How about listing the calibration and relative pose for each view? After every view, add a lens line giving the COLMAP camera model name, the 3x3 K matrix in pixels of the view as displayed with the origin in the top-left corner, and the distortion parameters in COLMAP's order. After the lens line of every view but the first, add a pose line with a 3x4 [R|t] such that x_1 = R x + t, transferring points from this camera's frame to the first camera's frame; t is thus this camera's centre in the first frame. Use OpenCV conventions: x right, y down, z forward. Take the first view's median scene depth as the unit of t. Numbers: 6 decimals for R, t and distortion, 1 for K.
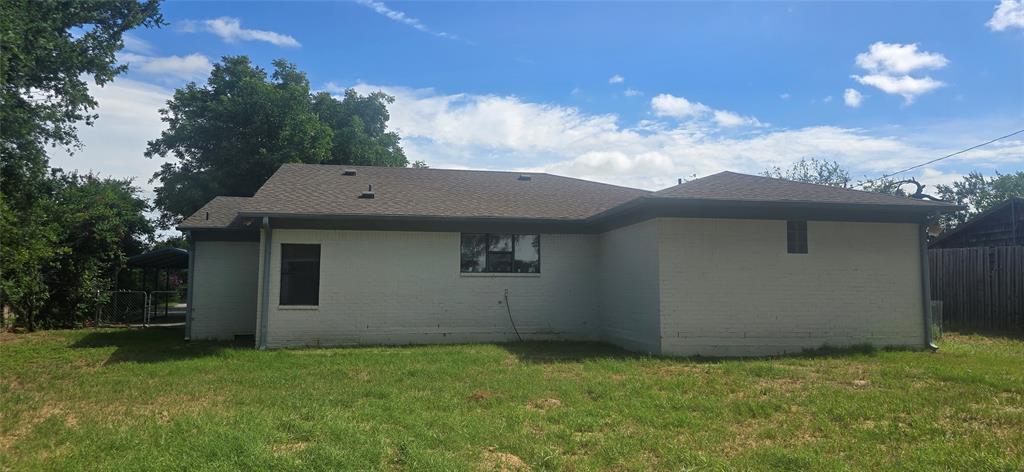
lens RADIAL K [[683.1, 0, 526.6], [0, 683.1, 232.2], [0, 0, 1]] dist [0.003817, -0.001195]
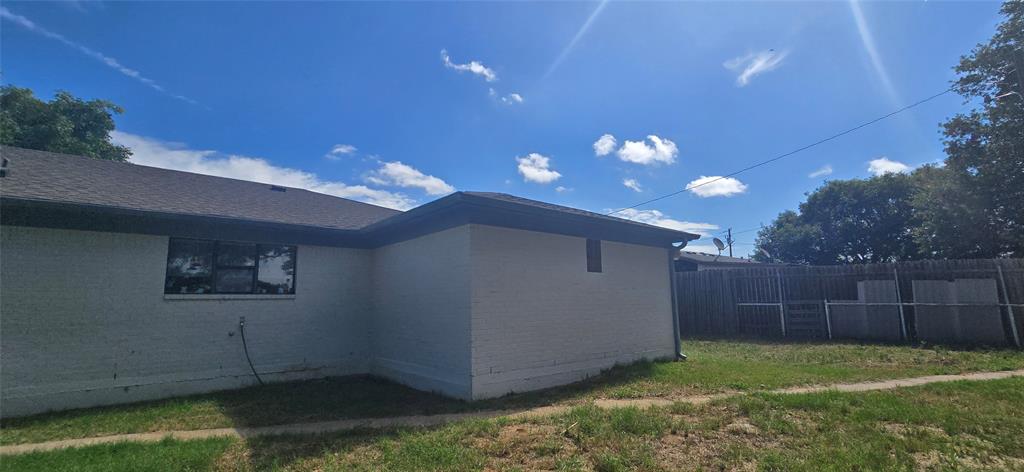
lens RADIAL K [[442.4, 0, 539.4], [0, 442.4, 238.0], [0, 0, 1]] dist [-0.001776, 0.000201]
pose [[0.858405, 0.058159, 0.509666, -0.002608], [-0.025254, 0.997139, -0.071251, 0.024232], [-0.512351, 0.048291, 0.857417, 0.406289]]
